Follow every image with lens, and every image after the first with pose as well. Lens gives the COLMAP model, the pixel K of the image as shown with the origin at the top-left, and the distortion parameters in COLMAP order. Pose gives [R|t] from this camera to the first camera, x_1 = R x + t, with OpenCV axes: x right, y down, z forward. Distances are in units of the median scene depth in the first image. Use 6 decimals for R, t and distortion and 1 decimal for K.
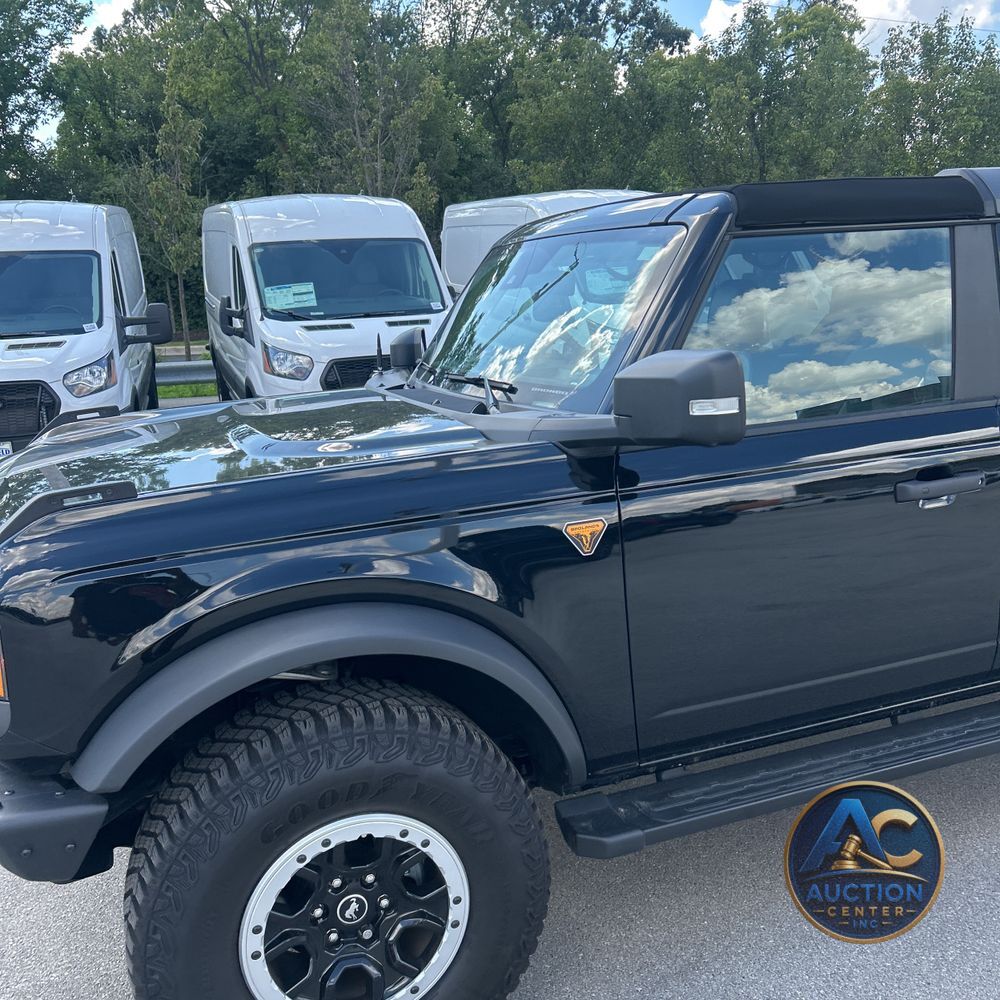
lens RADIAL K [[1032.8, 0, 488.9], [0, 1032.8, 504.8], [0, 0, 1]] dist [0.051292, -0.051741]
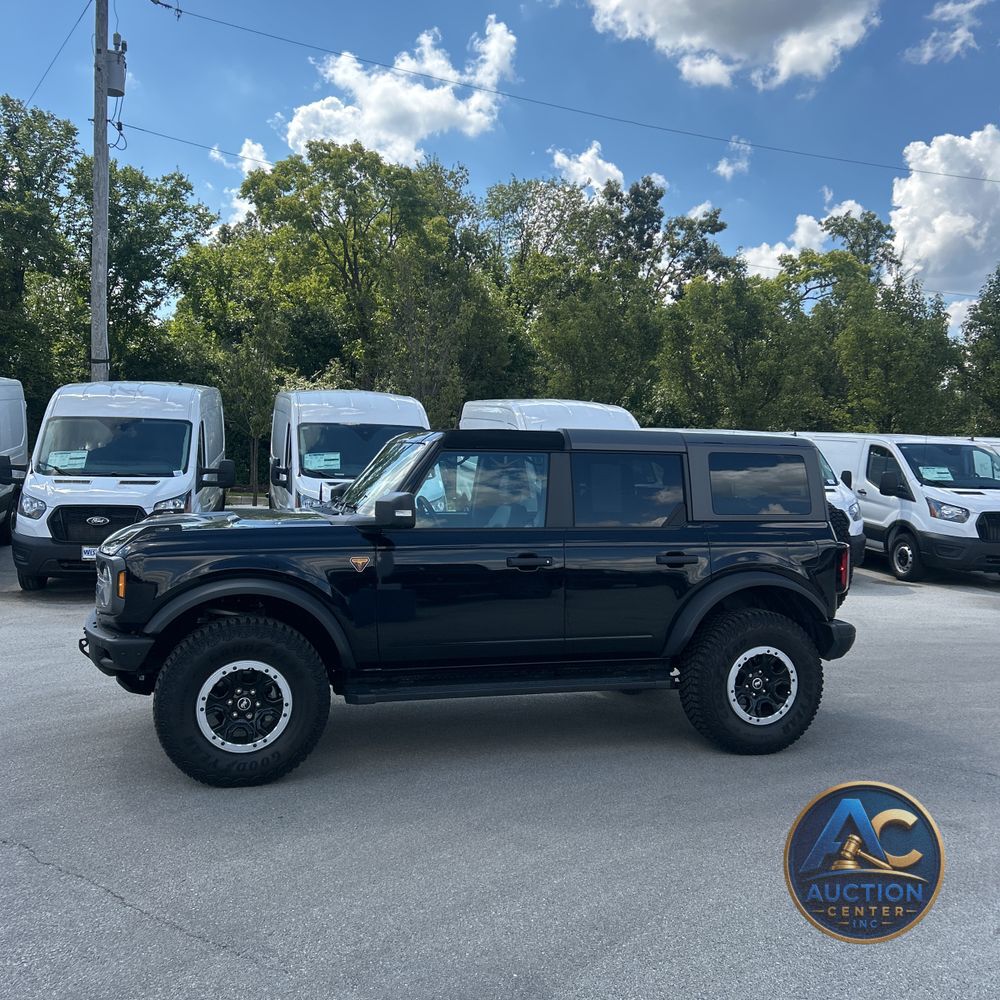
lens RADIAL K [[1052.3, 0, 516.9], [0, 1052.3, 480.7], [0, 0, 1]] dist [0.179523, -0.509664]
pose [[0.995769, 0.072509, -0.056441, 0.152710], [-0.081924, 0.978750, -0.187982, 0.071720], [0.041612, 0.191811, 0.980549, -0.385610]]
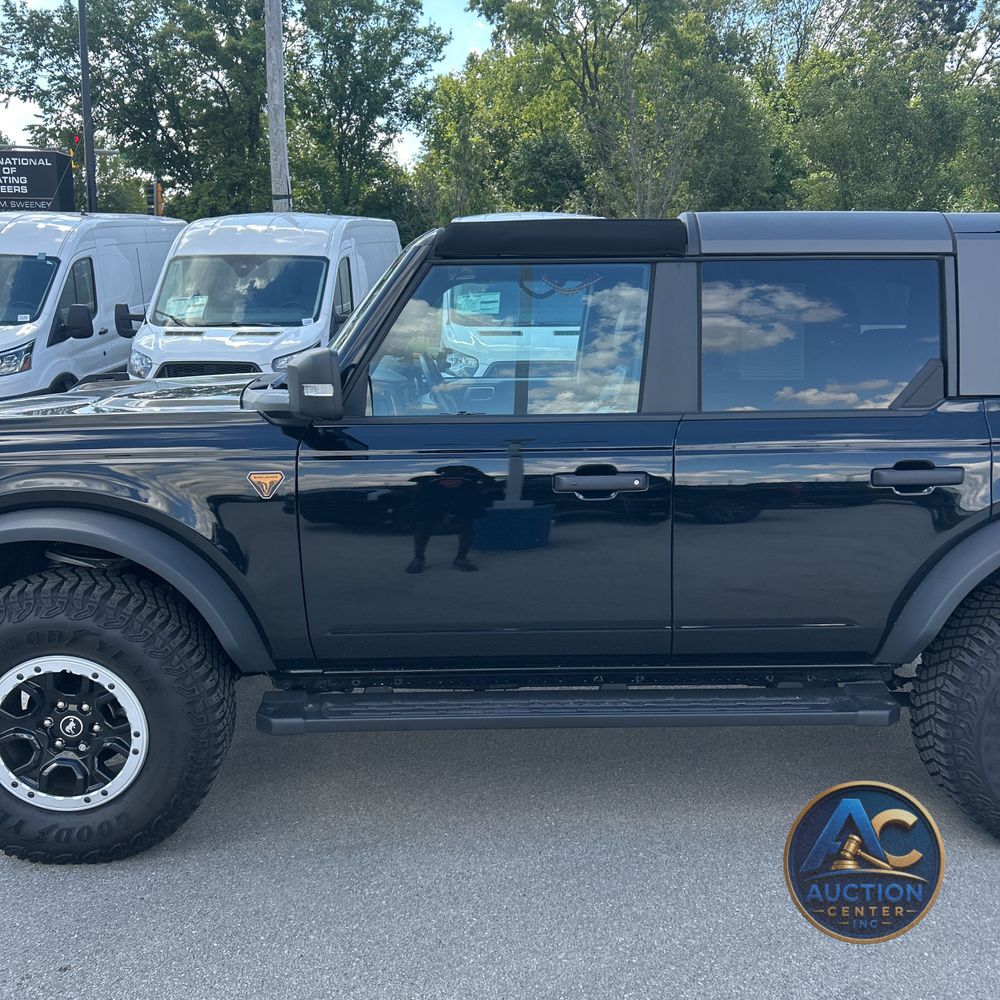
lens RADIAL K [[1037.7, 0, 500.3], [0, 1037.7, 507.2], [0, 0, 1]] dist [0.031159, -0.026426]
pose [[0.942722, 0.111180, -0.314507, 0.203616], [-0.114215, 0.993417, 0.008824, 0.003482], [0.313417, 0.027603, 0.949214, -0.041755]]
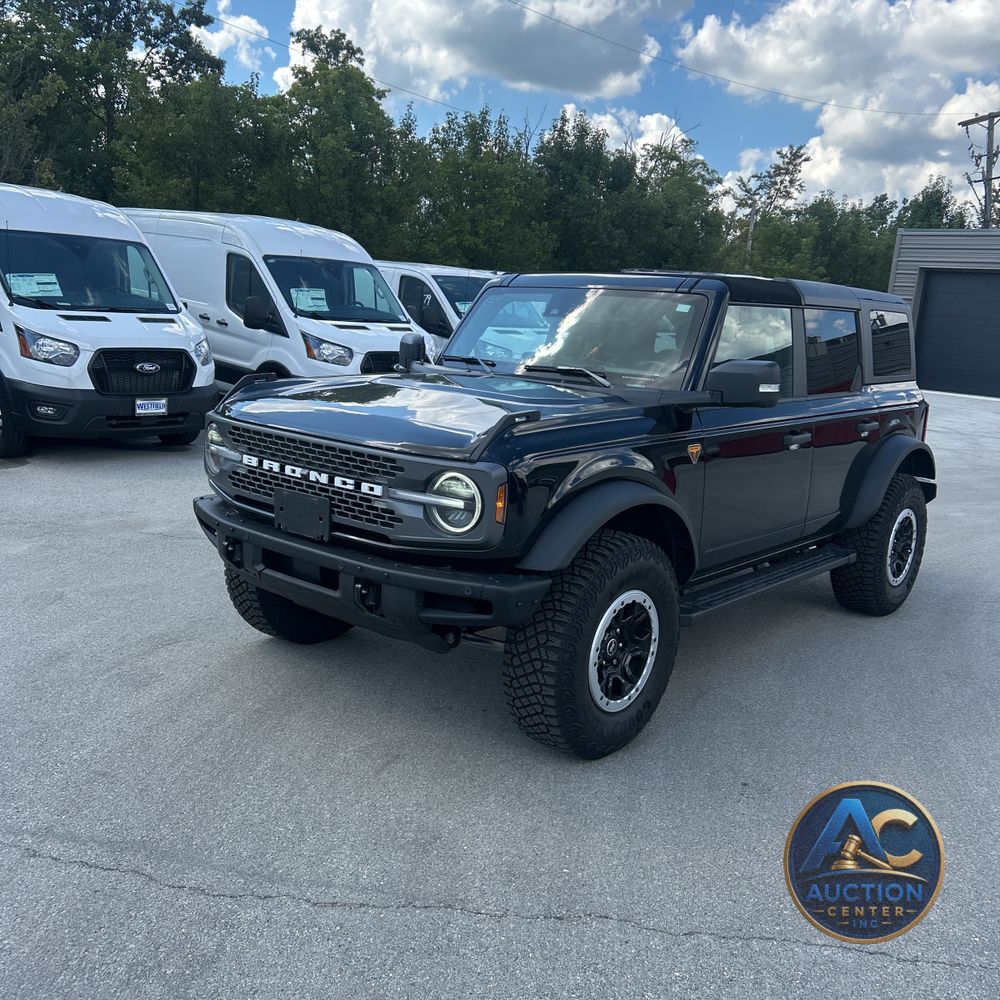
lens RADIAL K [[1037.7, 0, 500.3], [0, 1037.7, 507.2], [0, 0, 1]] dist [0.031159, -0.026426]
pose [[0.869737, 0.003066, 0.493507, -0.299686], [0.006776, 0.999812, -0.018154, 0.041898], [-0.493470, 0.019133, 0.869553, -0.127796]]
